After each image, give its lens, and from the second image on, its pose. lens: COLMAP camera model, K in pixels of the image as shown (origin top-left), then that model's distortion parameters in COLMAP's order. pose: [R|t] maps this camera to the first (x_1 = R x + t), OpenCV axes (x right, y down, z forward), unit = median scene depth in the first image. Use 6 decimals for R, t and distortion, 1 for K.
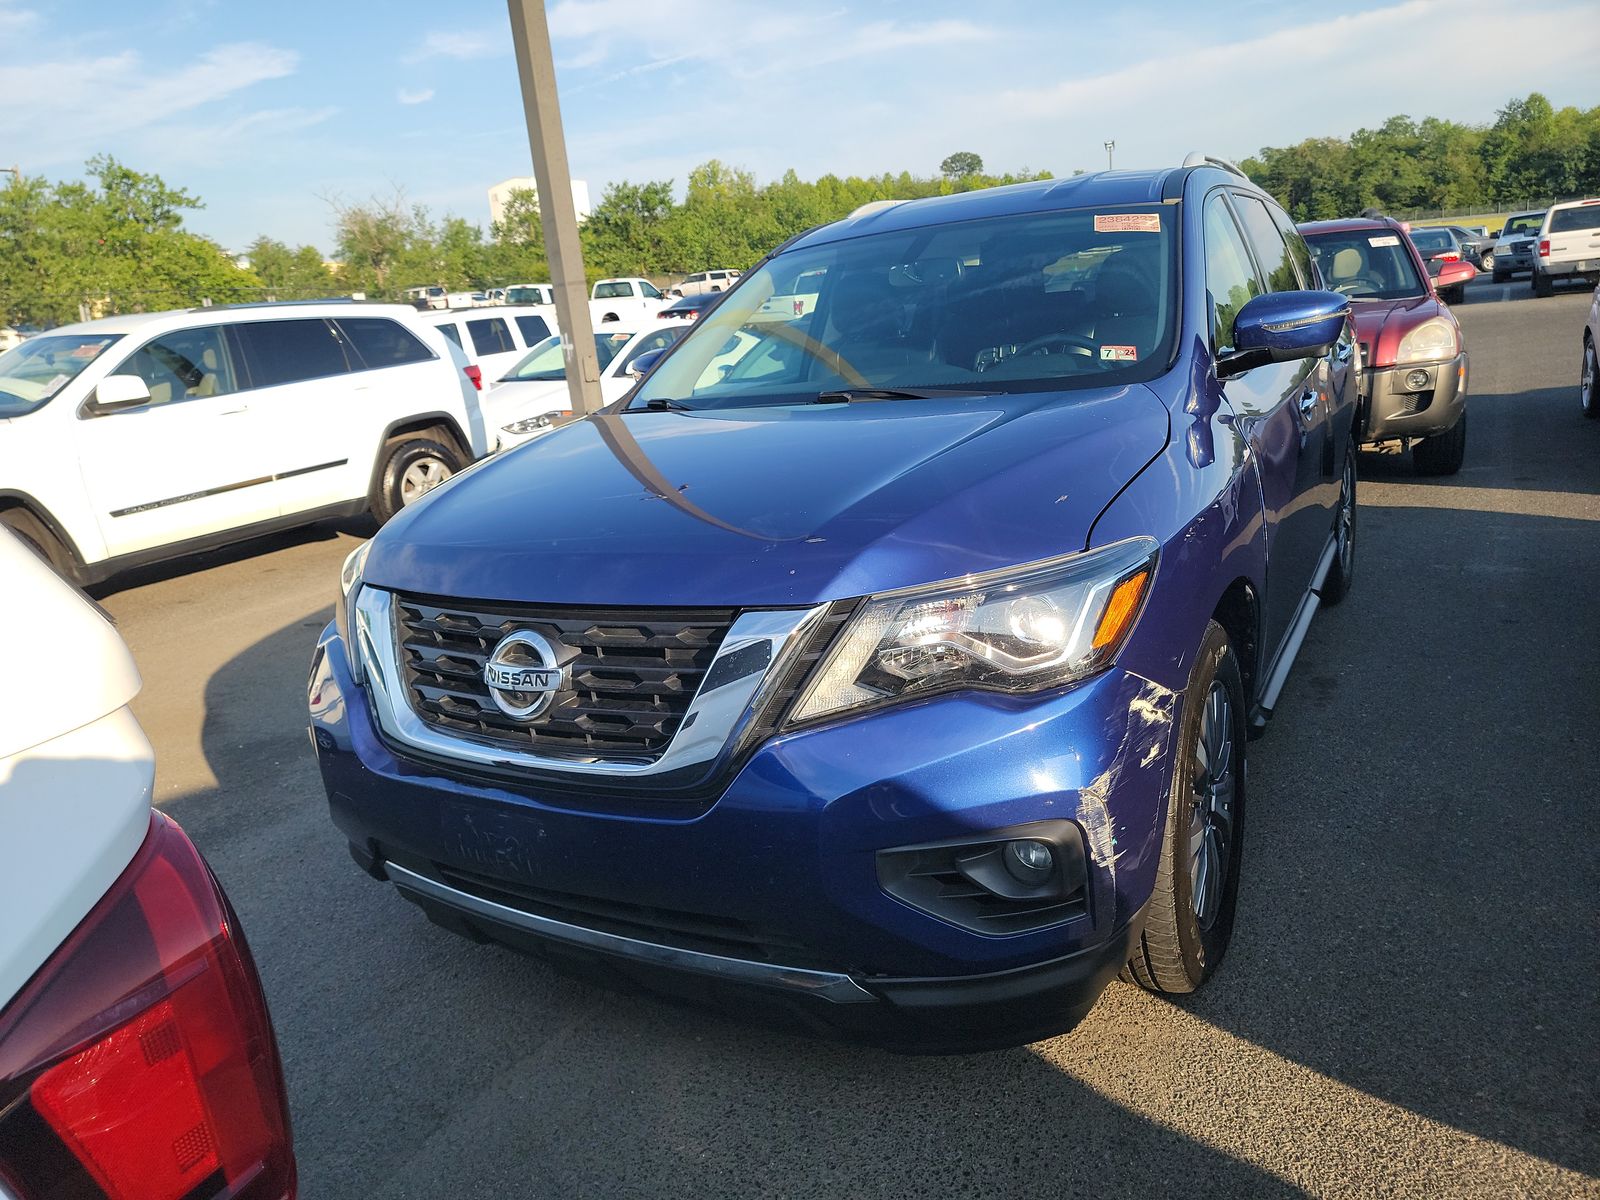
lens RADIAL K [[1154.8, 0, 800.0], [0, 1154.8, 600.0], [0, 0, 1]] dist [0.082295, -0.074155]
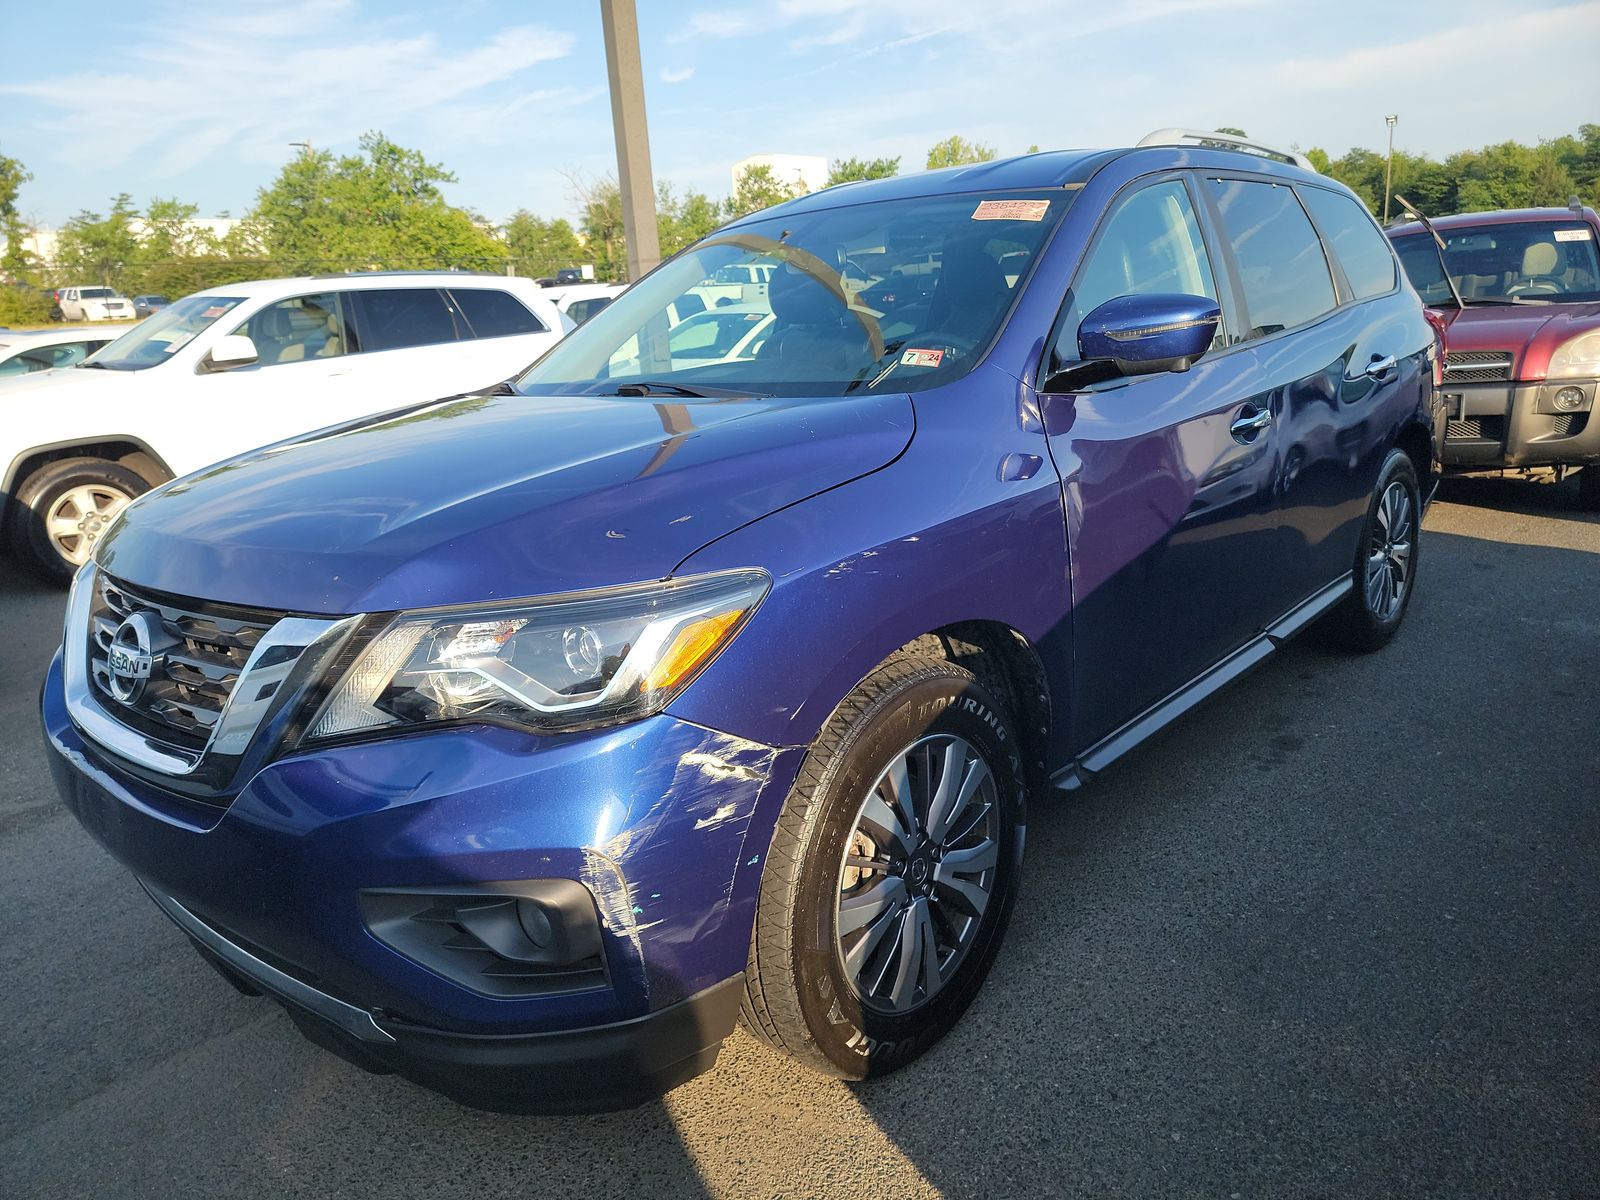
lens RADIAL K [[1154.8, 0, 800.0], [0, 1154.8, 600.0], [0, 0, 1]] dist [0.082295, -0.074155]
pose [[0.976294, 0.083986, -0.199492, 0.133964], [-0.080551, 0.996430, 0.025289, -0.014859], [0.200903, -0.008621, 0.979573, 0.038260]]
